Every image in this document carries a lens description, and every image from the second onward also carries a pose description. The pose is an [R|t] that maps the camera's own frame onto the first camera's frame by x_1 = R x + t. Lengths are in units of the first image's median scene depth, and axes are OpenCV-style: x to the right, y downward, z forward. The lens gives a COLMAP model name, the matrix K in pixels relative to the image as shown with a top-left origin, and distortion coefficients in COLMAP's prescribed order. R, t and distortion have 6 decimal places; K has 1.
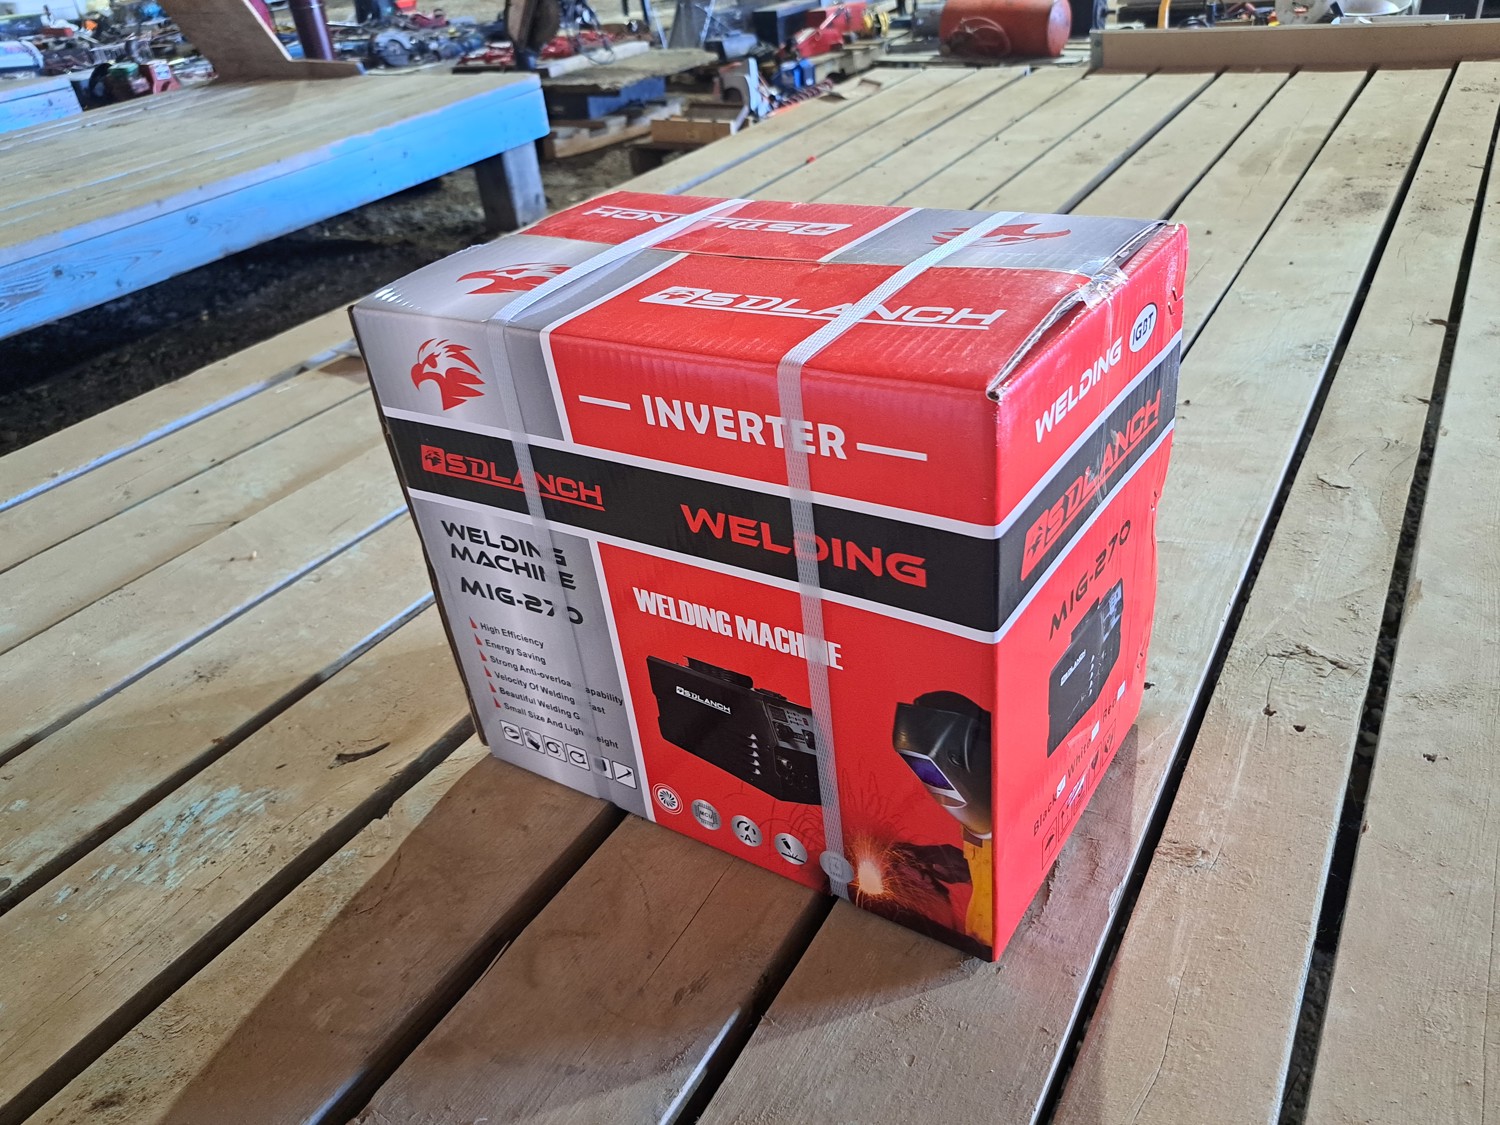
lens RADIAL K [[1078.2, 0, 787.1], [0, 1078.2, 554.1], [0, 0, 1]] dist [0.120531, -0.004899]
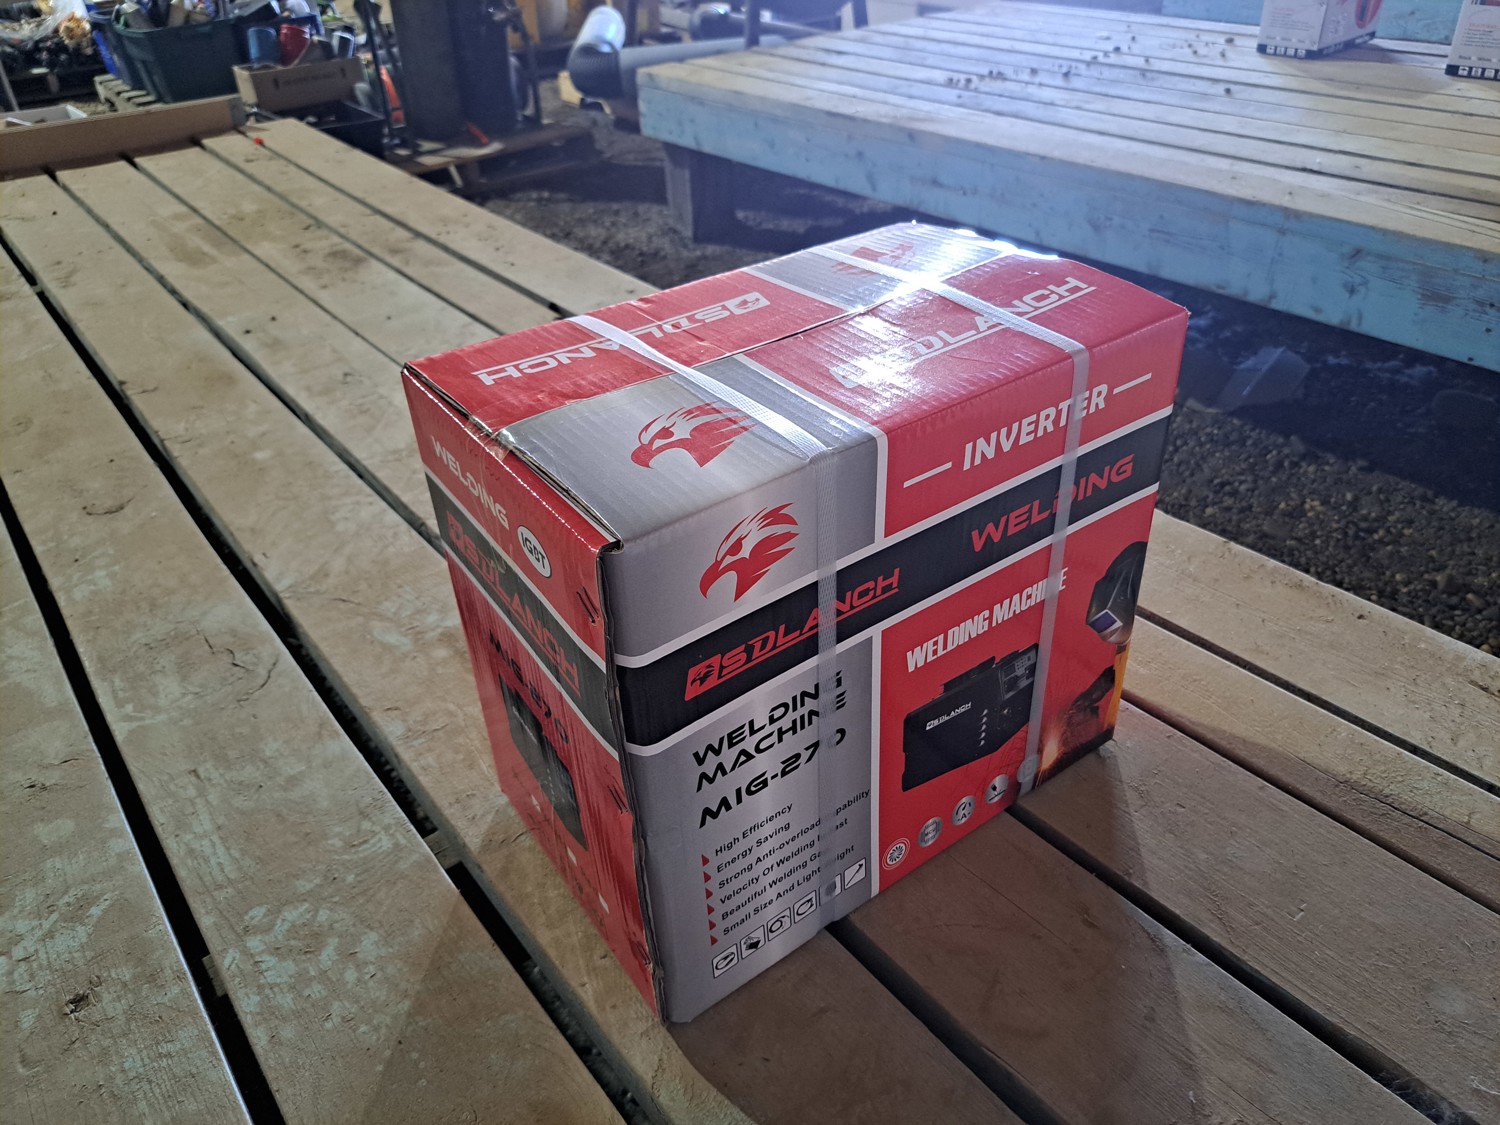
lens RADIAL K [[1110.7, 0, 750.0], [0, 1110.7, 562.5], [0, 0, 1]] dist [0.117846, -0.000539]
pose [[0.367322, -0.442327, 0.818182, -1.041919], [0.487728, 0.840632, 0.235498, -0.368628], [-0.791957, 0.312547, 0.524517, 0.553576]]
